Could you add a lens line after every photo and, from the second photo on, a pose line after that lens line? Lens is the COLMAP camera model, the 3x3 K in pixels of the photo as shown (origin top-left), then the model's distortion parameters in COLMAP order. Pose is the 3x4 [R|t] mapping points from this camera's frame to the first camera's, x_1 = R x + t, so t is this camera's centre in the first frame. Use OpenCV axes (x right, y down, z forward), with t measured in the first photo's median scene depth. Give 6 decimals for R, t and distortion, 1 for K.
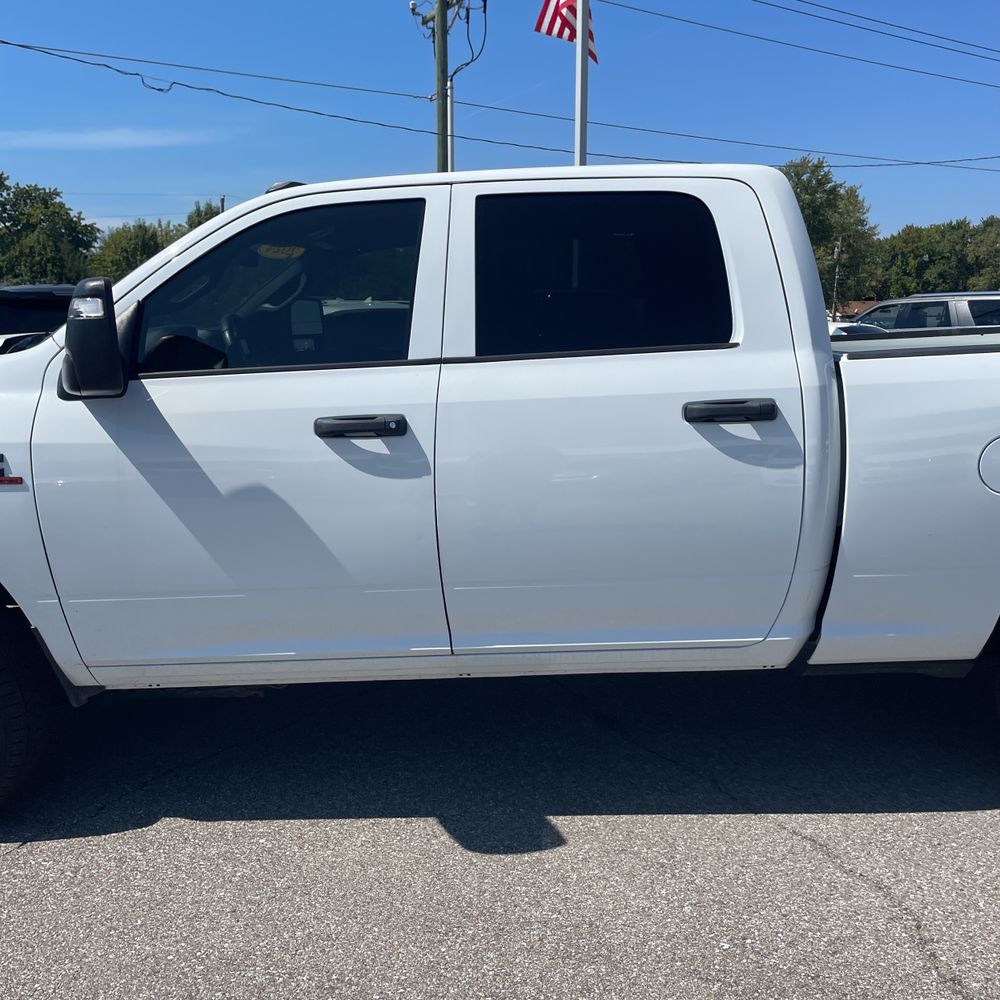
lens RADIAL K [[1002.4, 0, 500.0], [0, 1002.4, 500.0], [0, 0, 1]] dist [0.095915, -0.150924]
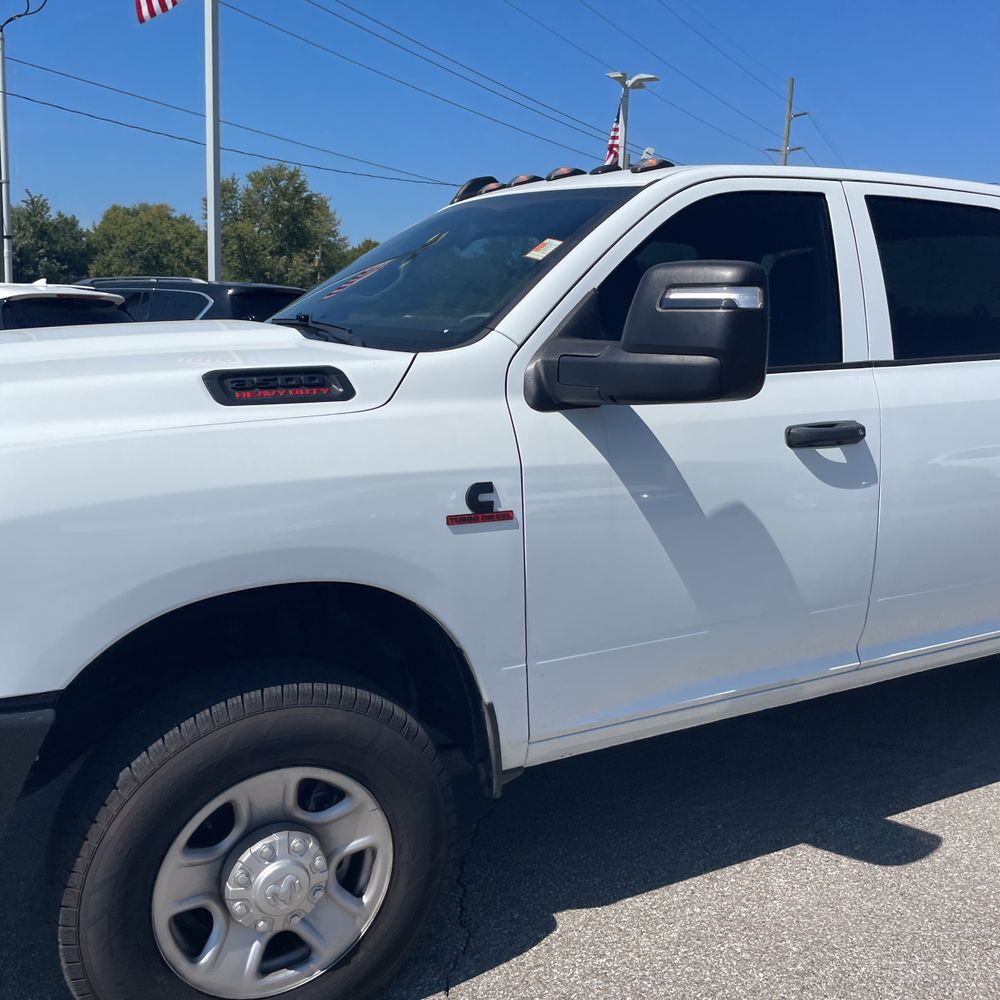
lens RADIAL K [[1001.1, 0, 511.4], [0, 1001.1, 500.1], [0, 0, 1]] dist [0.107066, -0.156097]
pose [[0.865876, -0.053719, 0.497367, -0.135386], [0.054676, 0.998424, 0.012651, -0.006391], [-0.497262, 0.016240, 0.867448, 0.053392]]
